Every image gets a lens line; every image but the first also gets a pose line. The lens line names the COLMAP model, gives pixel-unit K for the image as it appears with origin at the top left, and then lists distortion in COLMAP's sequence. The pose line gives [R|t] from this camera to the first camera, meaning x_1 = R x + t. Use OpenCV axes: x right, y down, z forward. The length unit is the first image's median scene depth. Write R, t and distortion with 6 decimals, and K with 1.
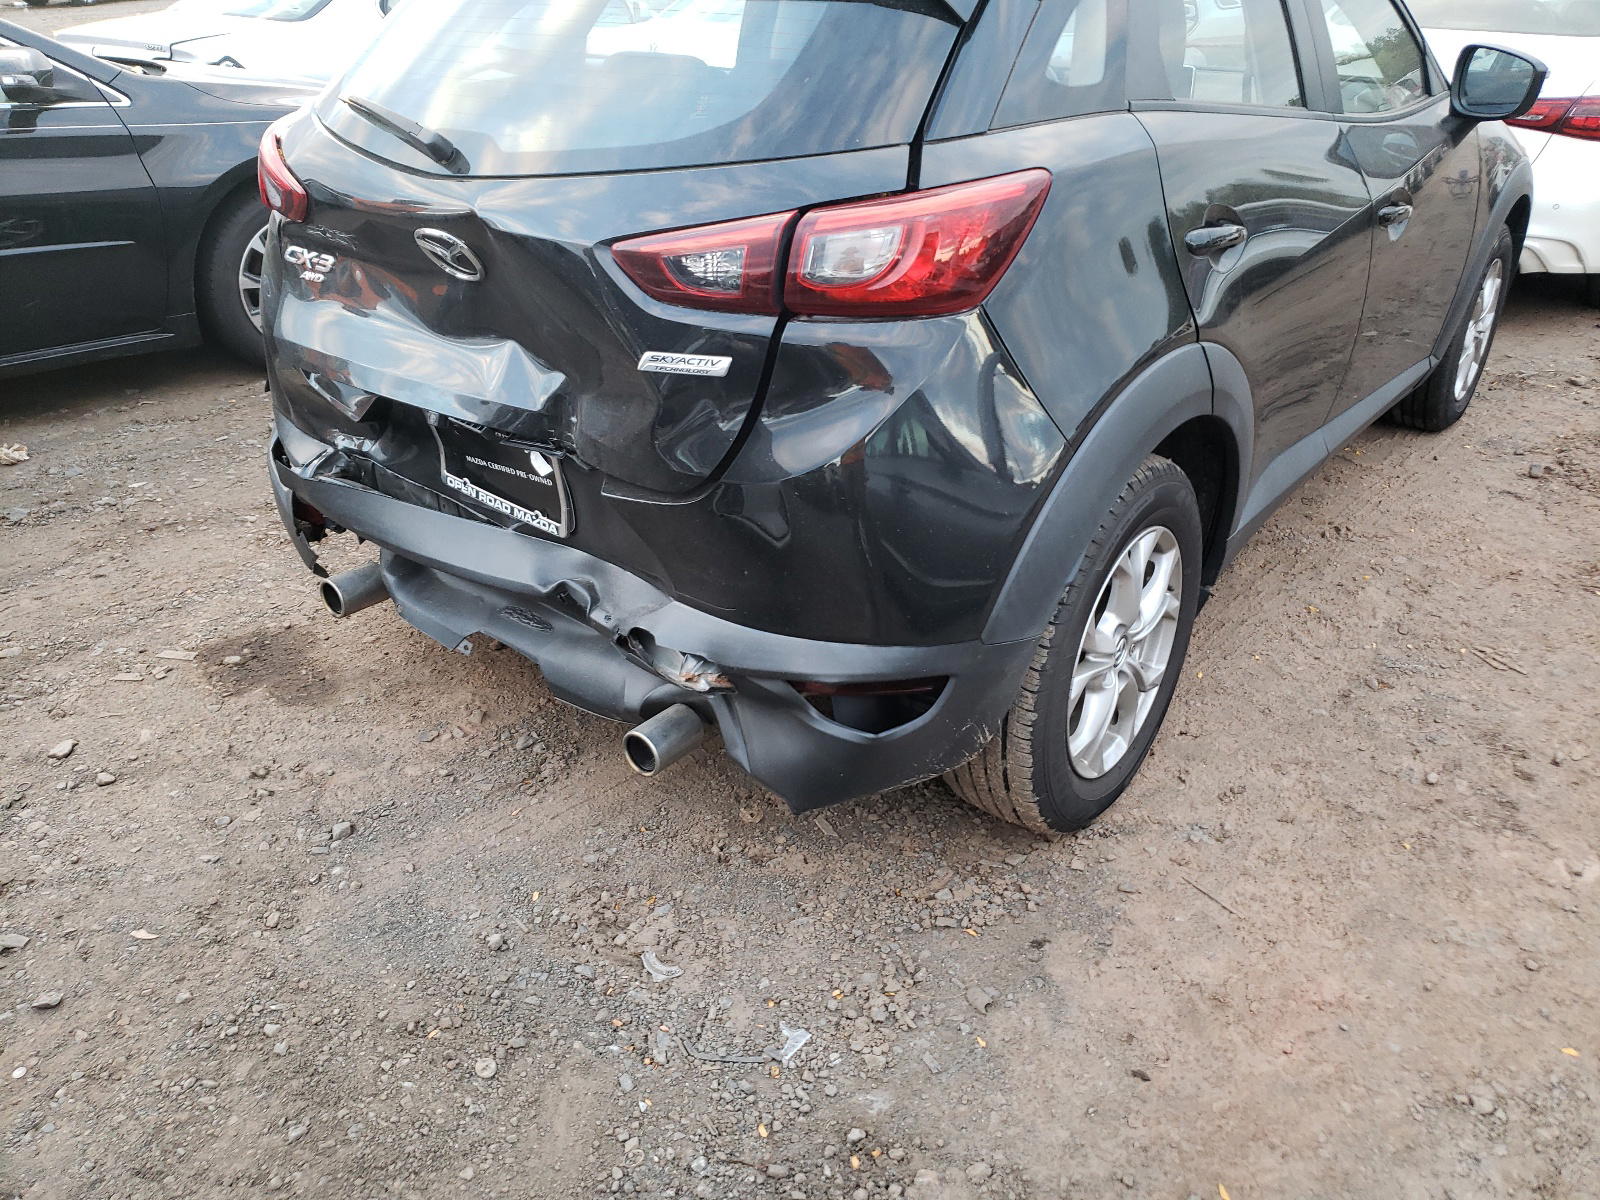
lens RADIAL K [[1210.0, 0, 769.3], [0, 1210.0, 576.1], [0, 0, 1]] dist [0.004963, 0.018806]
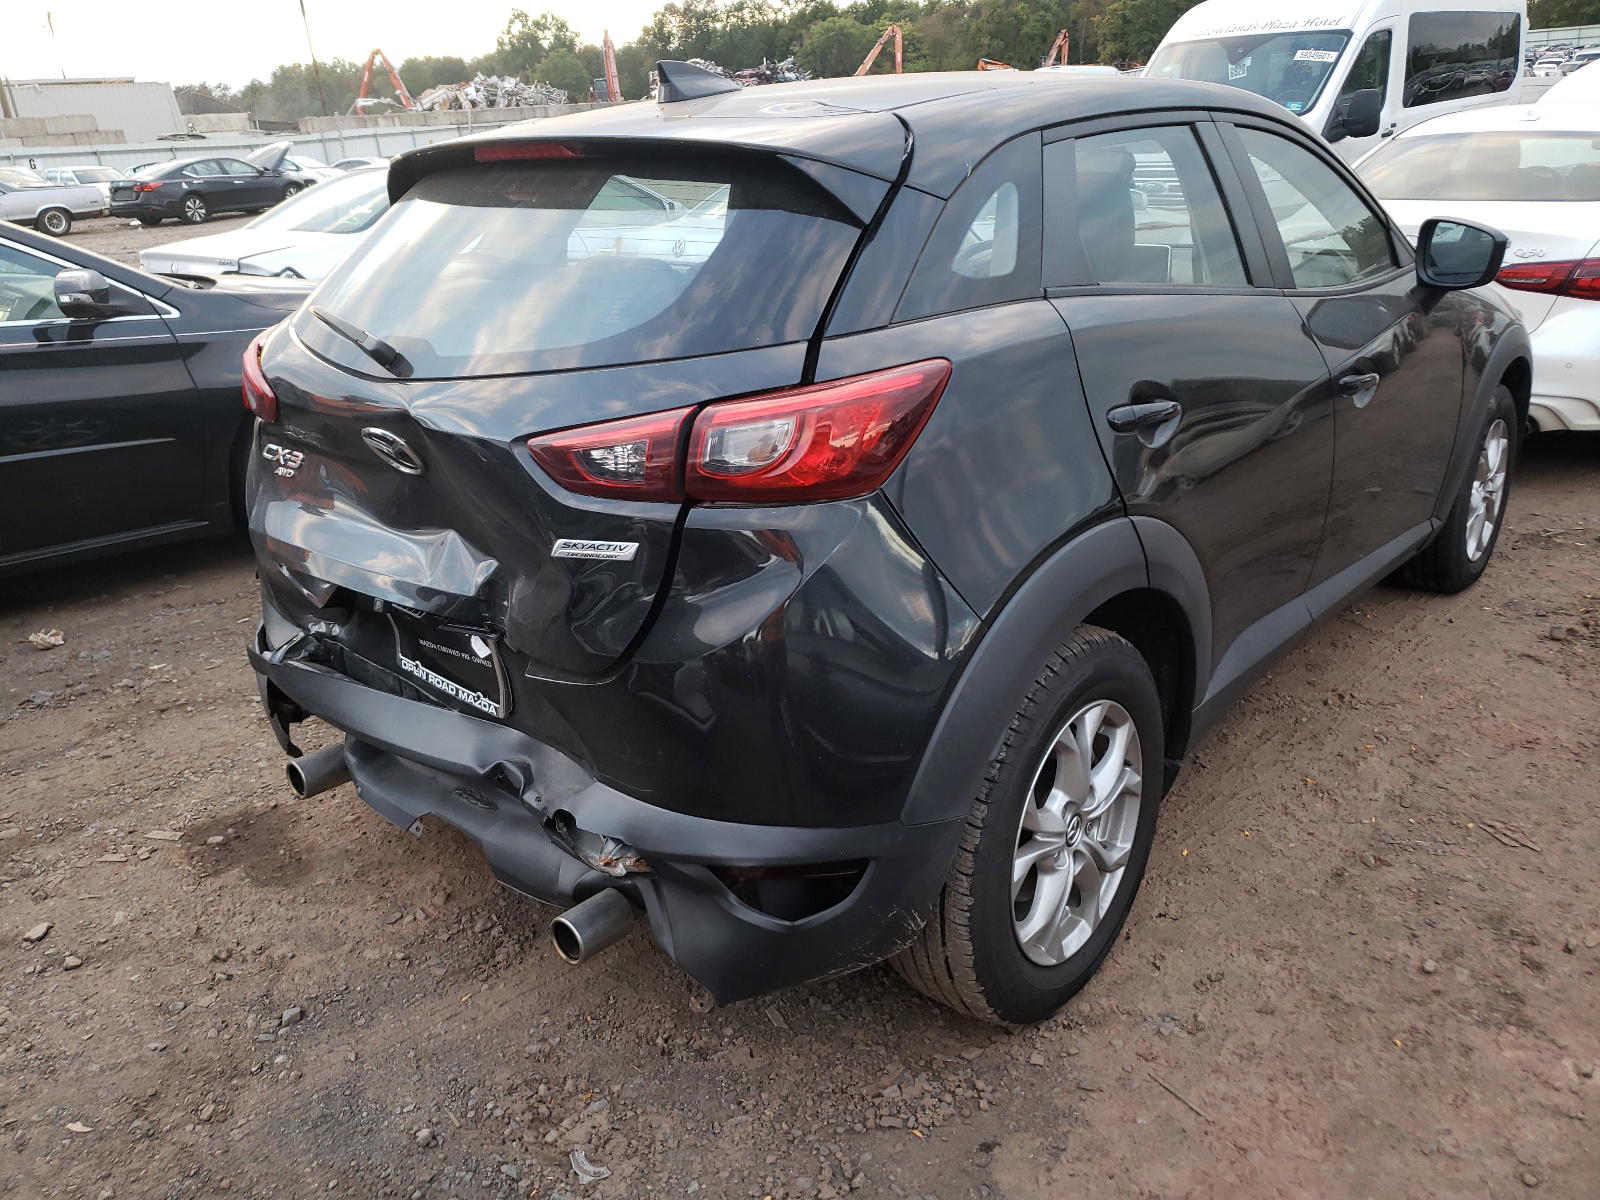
lens RADIAL K [[1210.0, 0, 766.2], [0, 1210.0, 580.0], [0, 0, 1]] dist [0.004963, 0.018806]
pose [[0.997456, -0.018432, -0.068859, 0.117173], [0.009208, 0.991214, -0.131949, -0.010884], [0.070686, 0.130979, 0.988862, -0.003563]]
